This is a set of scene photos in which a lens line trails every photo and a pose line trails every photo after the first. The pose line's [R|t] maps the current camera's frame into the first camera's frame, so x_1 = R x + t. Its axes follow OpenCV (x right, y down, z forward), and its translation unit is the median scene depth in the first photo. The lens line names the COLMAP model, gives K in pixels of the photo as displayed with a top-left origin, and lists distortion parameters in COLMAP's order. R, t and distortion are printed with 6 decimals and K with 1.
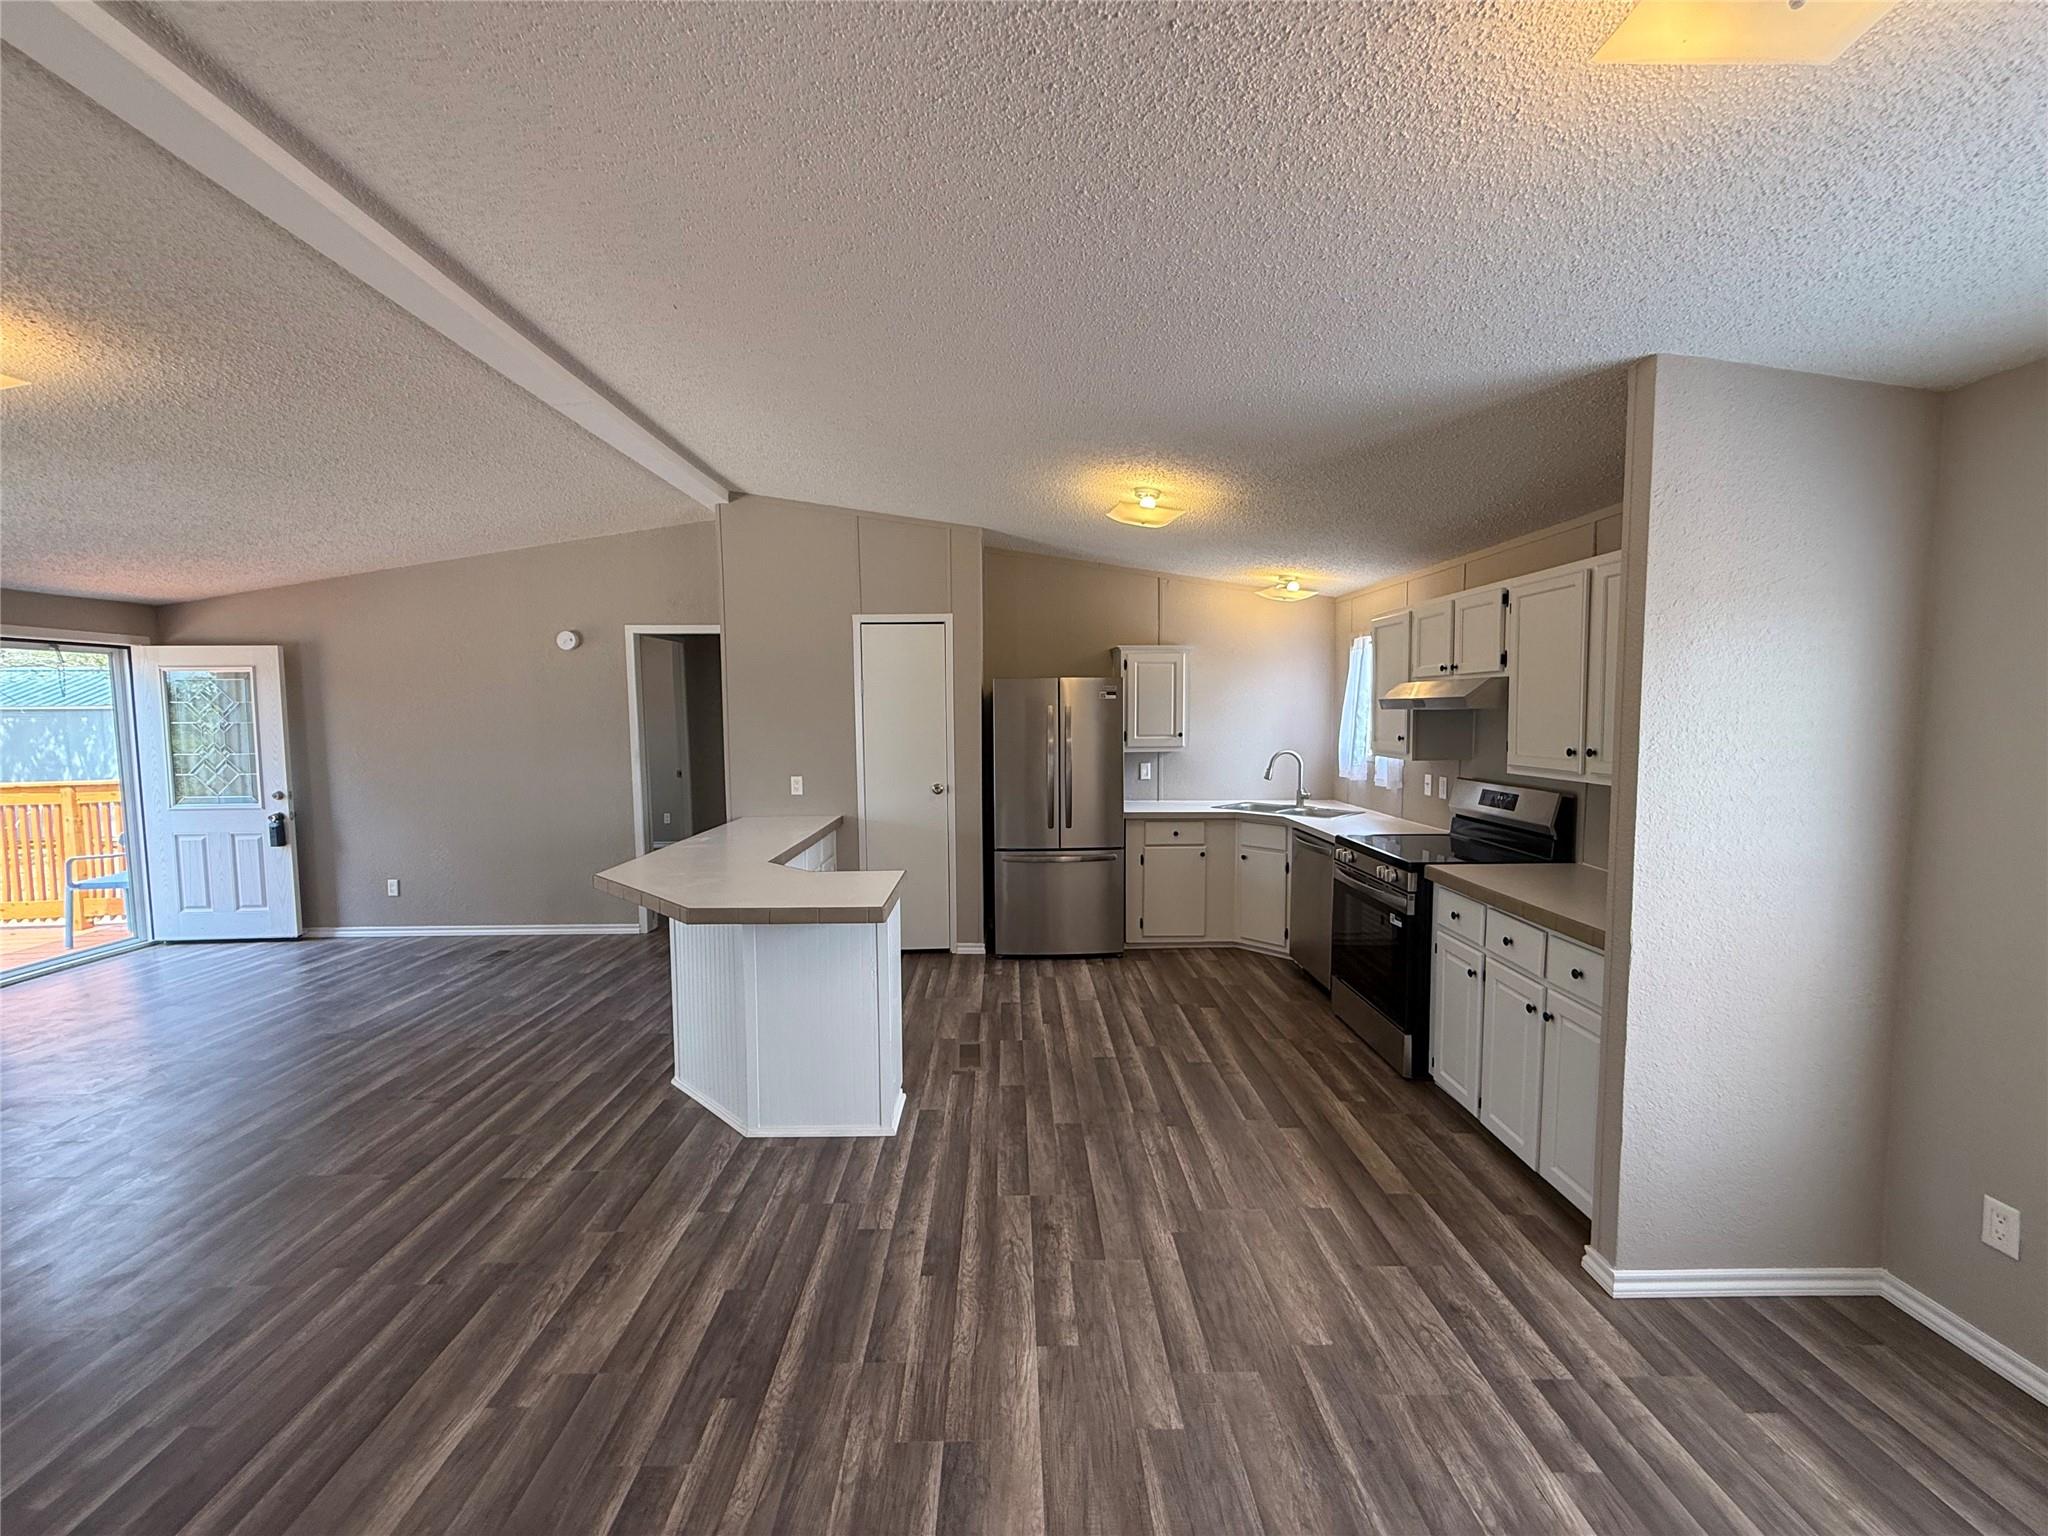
lens RADIAL K [[817.1, 0, 1017.1], [0, 817.1, 769.1], [0, 0, 1]] dist [0.000395, 0.000697]
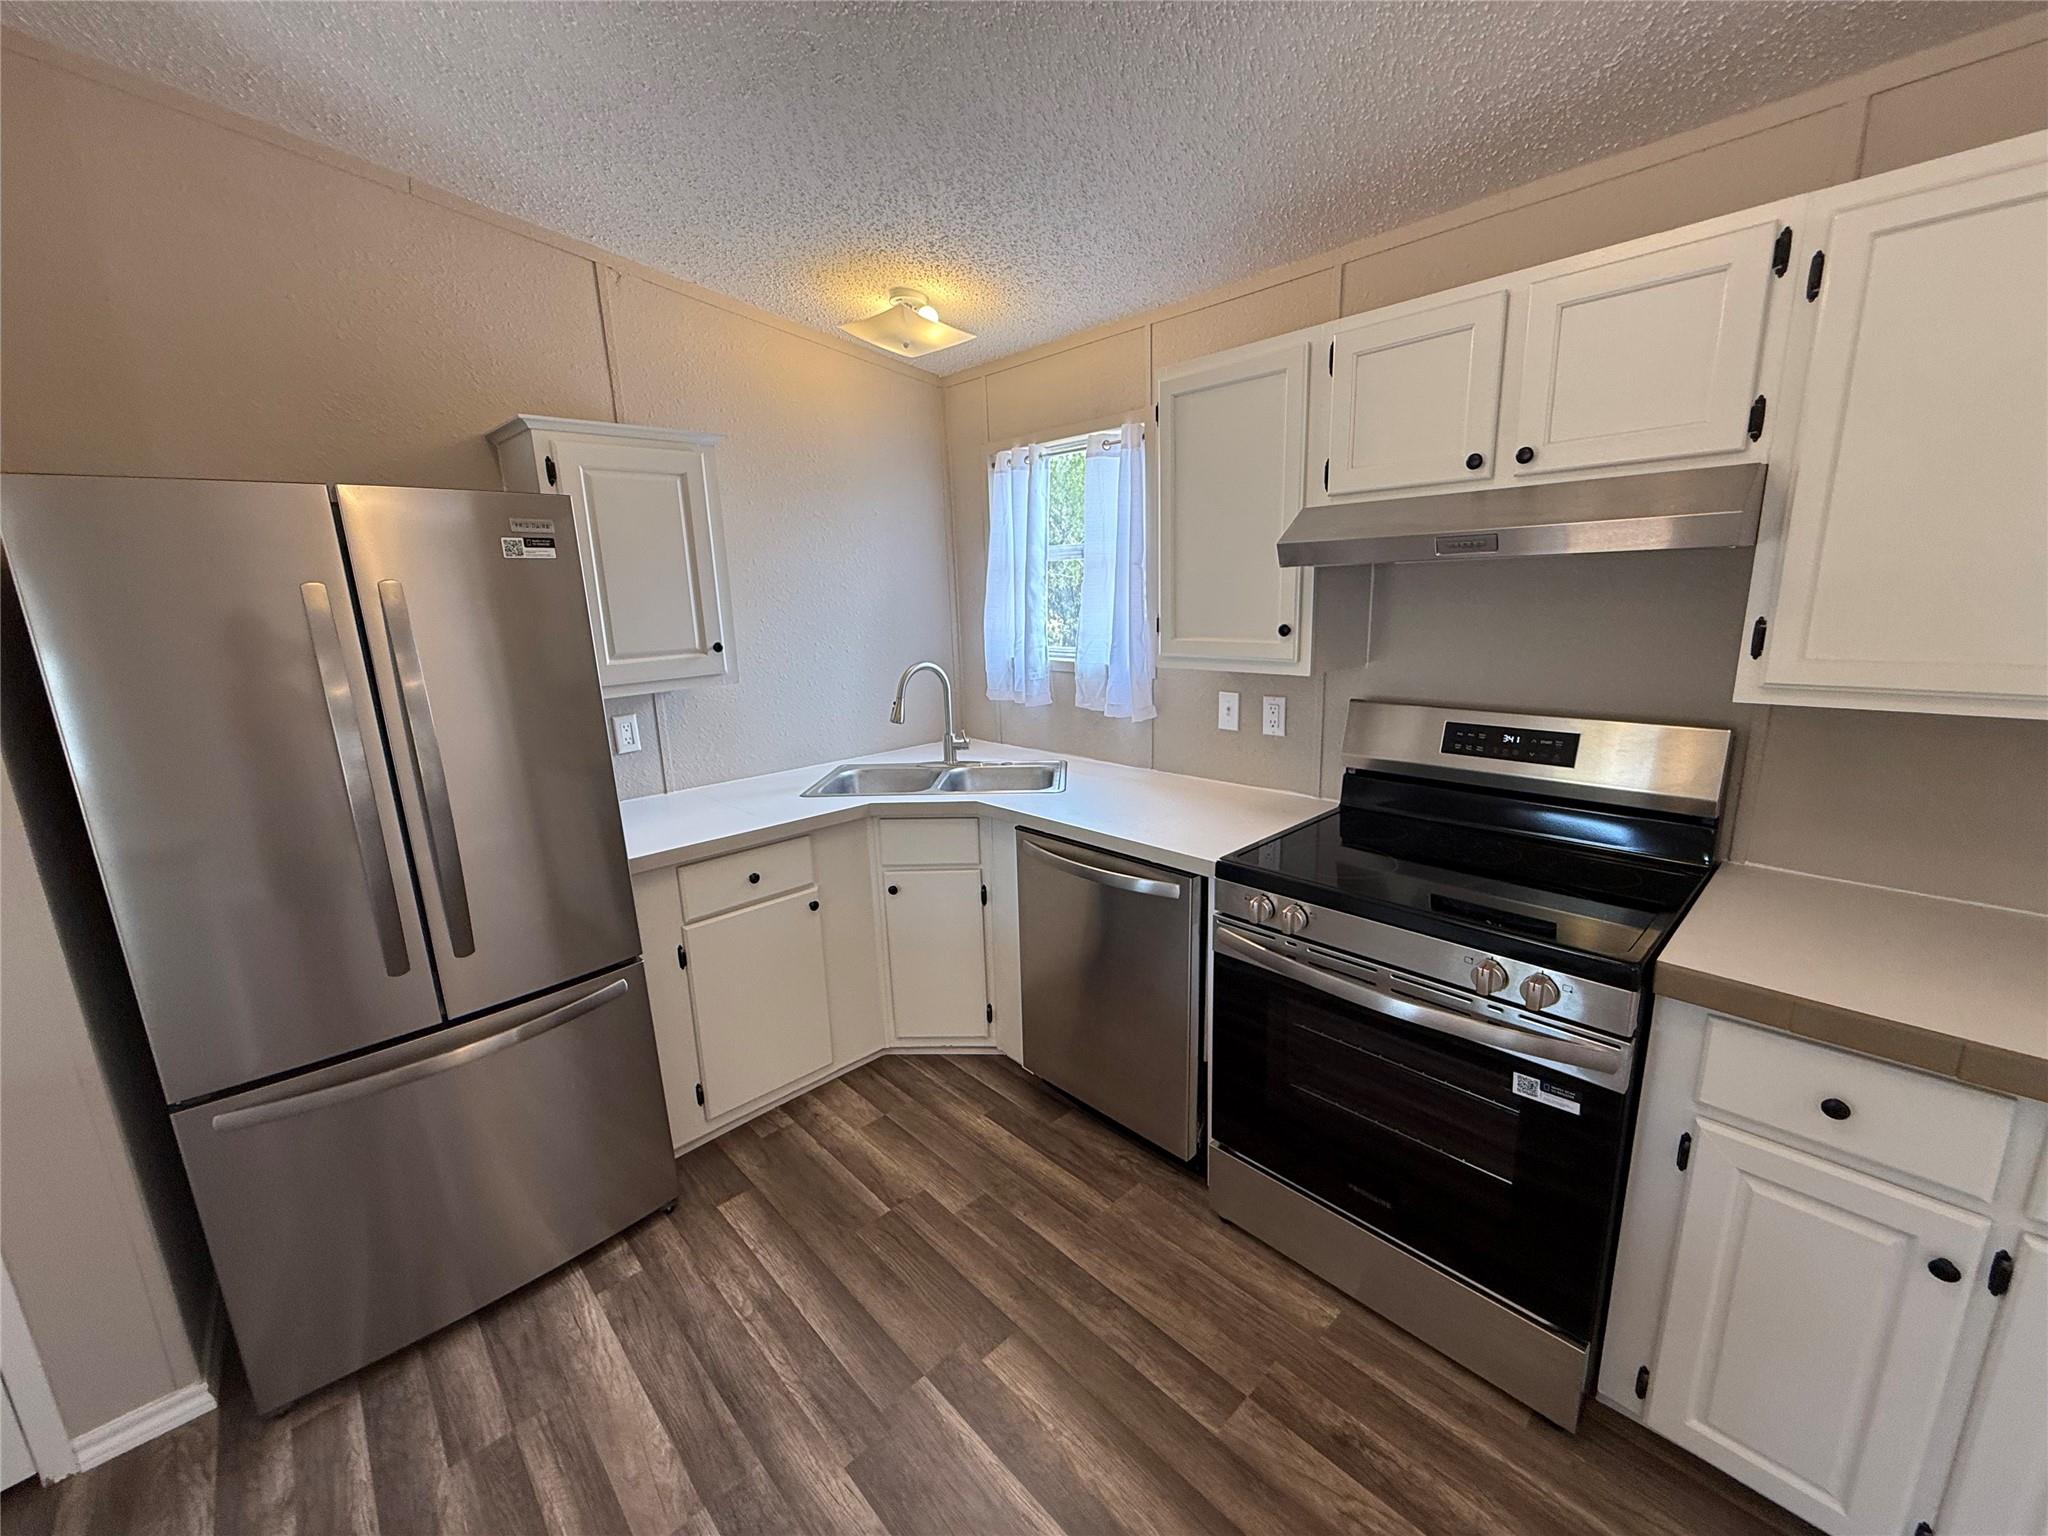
lens RADIAL K [[817.1, 0, 1016.4], [0, 817.1, 767.2], [0, 0, 1]] dist [0.000395, 0.000697]
pose [[0.740386, -0.167144, 0.651070, 0.028526], [0.079754, 0.983593, 0.161815, -0.044313], [-0.667434, -0.067880, 0.741569, 0.681483]]
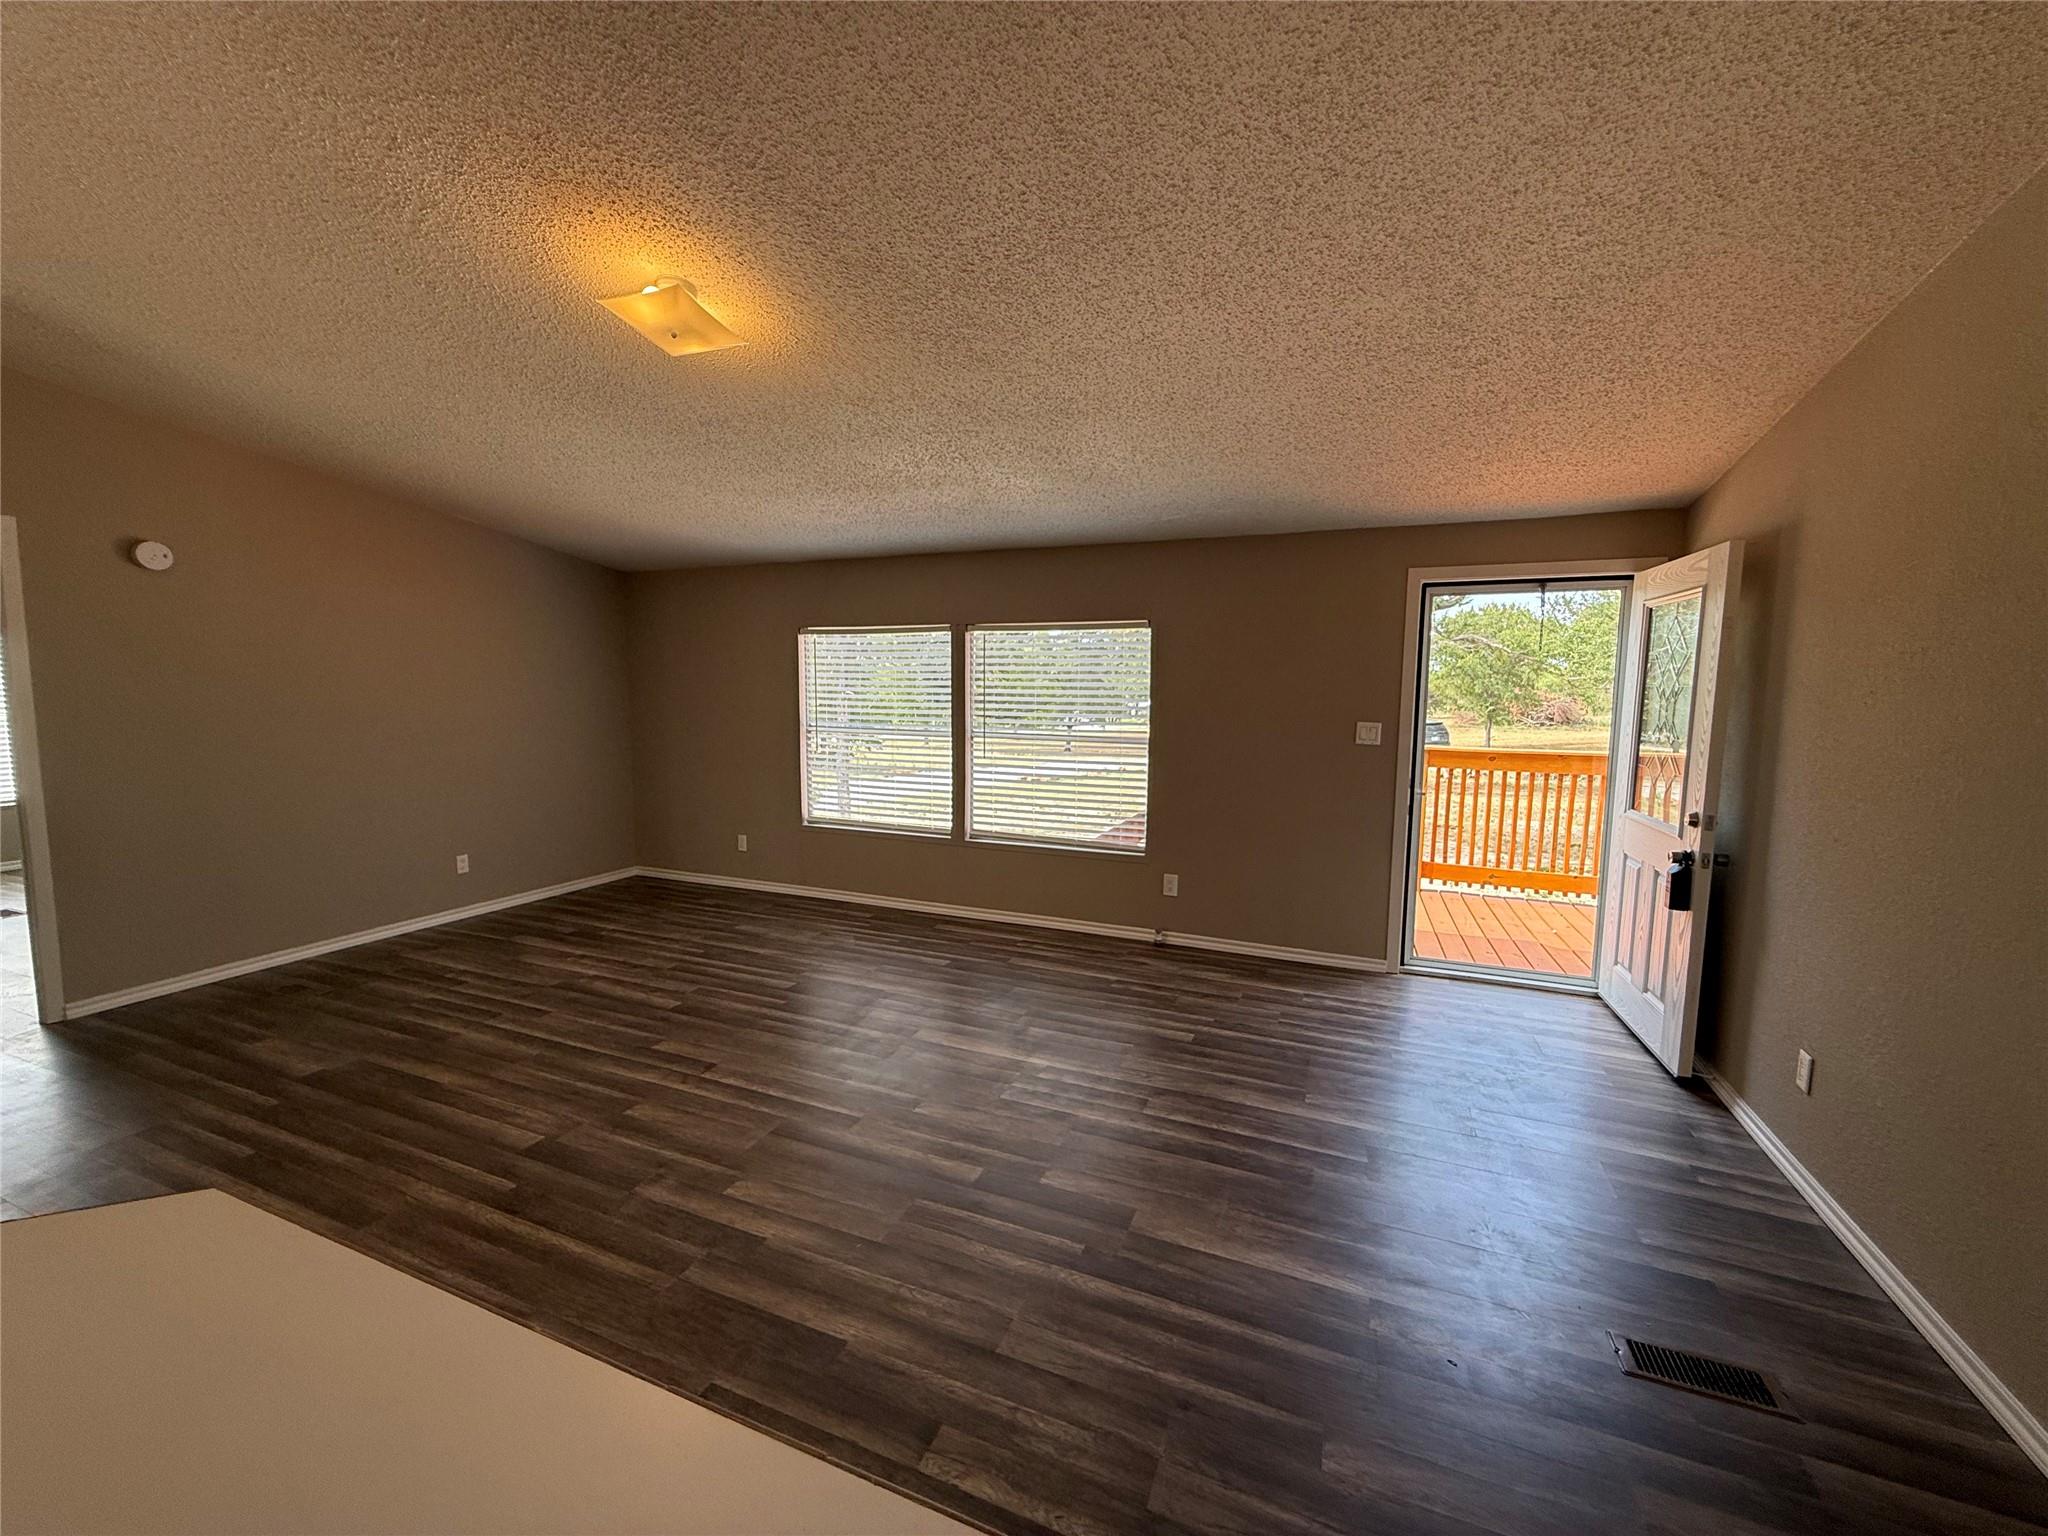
lens RADIAL K [[817.1, 0, 1014.1], [0, 817.1, 768.8], [0, 0, 1]] dist [0.000395, 0.000697]
pose [[-0.397802, 0.098967, -0.912118, -0.280238], [-0.071329, 0.987820, 0.138289, -0.056018], [0.914694, 0.120072, -0.385898, 0.991364]]
